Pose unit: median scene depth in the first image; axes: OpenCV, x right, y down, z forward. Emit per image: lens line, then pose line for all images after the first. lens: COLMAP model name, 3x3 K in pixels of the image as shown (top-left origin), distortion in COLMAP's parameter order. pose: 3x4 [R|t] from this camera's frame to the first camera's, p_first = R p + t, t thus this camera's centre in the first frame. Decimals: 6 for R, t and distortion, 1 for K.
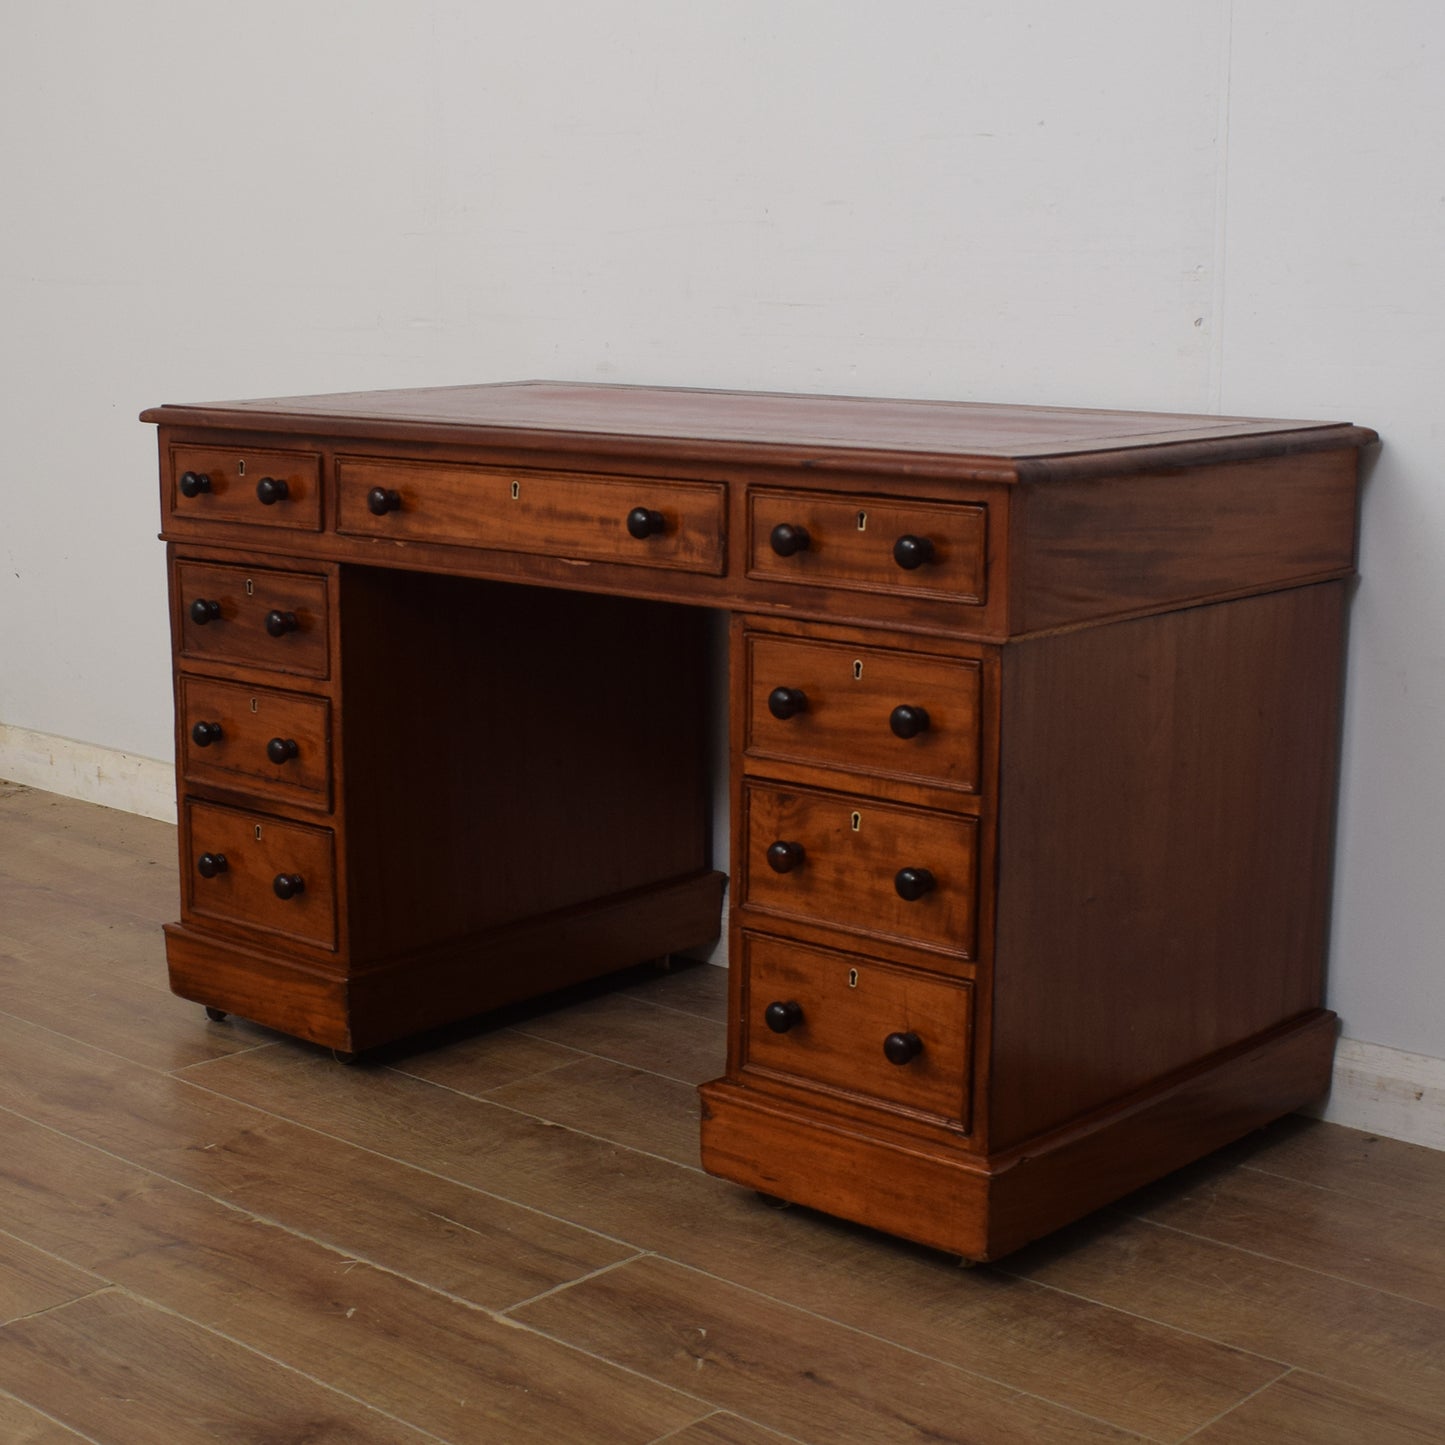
lens RADIAL K [[2511.6, 0, 580.1], [0, 2511.6, 795.4], [0, 0, 1]] dist [-0.084079, -0.045258]
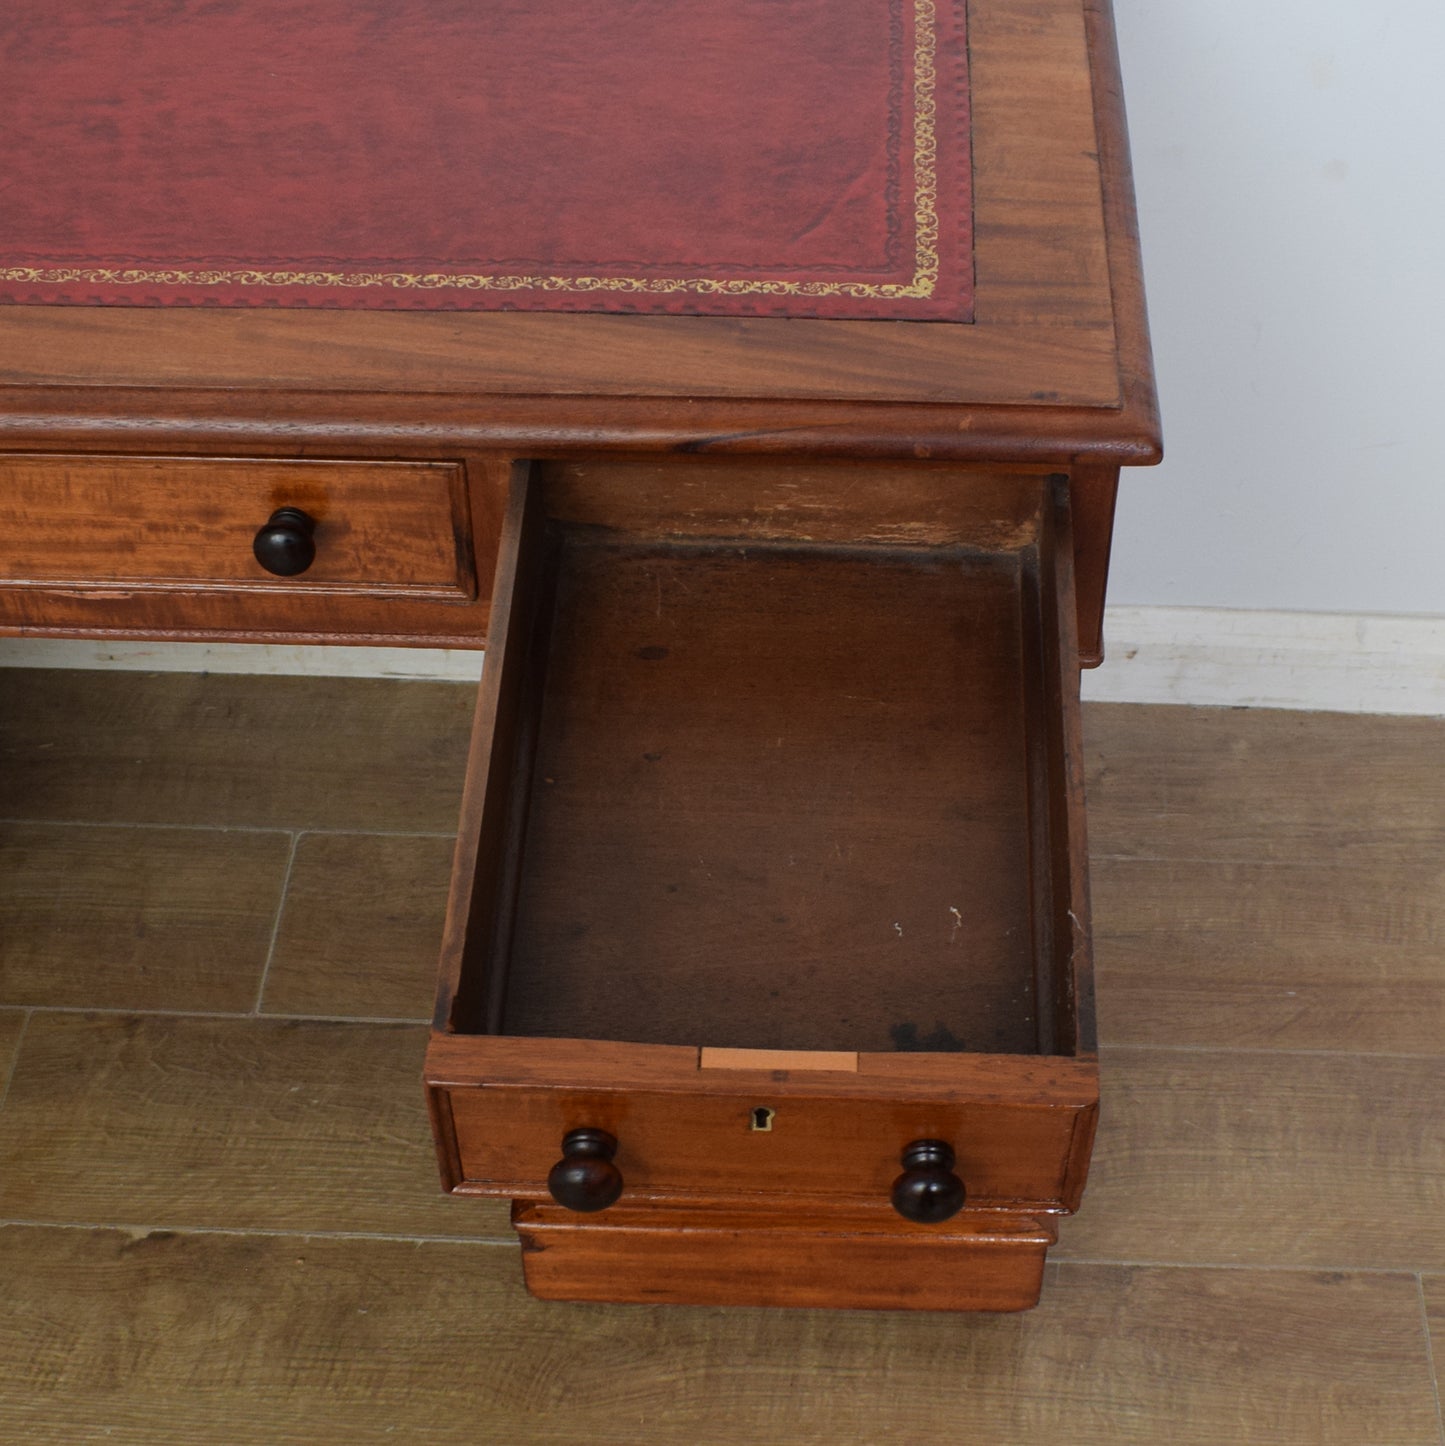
lens RADIAL K [[2624.8, 0, 811.1], [0, 2624.8, 929.7], [0, 0, 1]] dist [-0.096265, 0.004363]
pose [[0.737513, -0.484423, 0.470542, -0.188130], [0.127176, 0.783912, 0.607707, -0.364789], [-0.663251, -0.388350, 0.639752, 0.562241]]
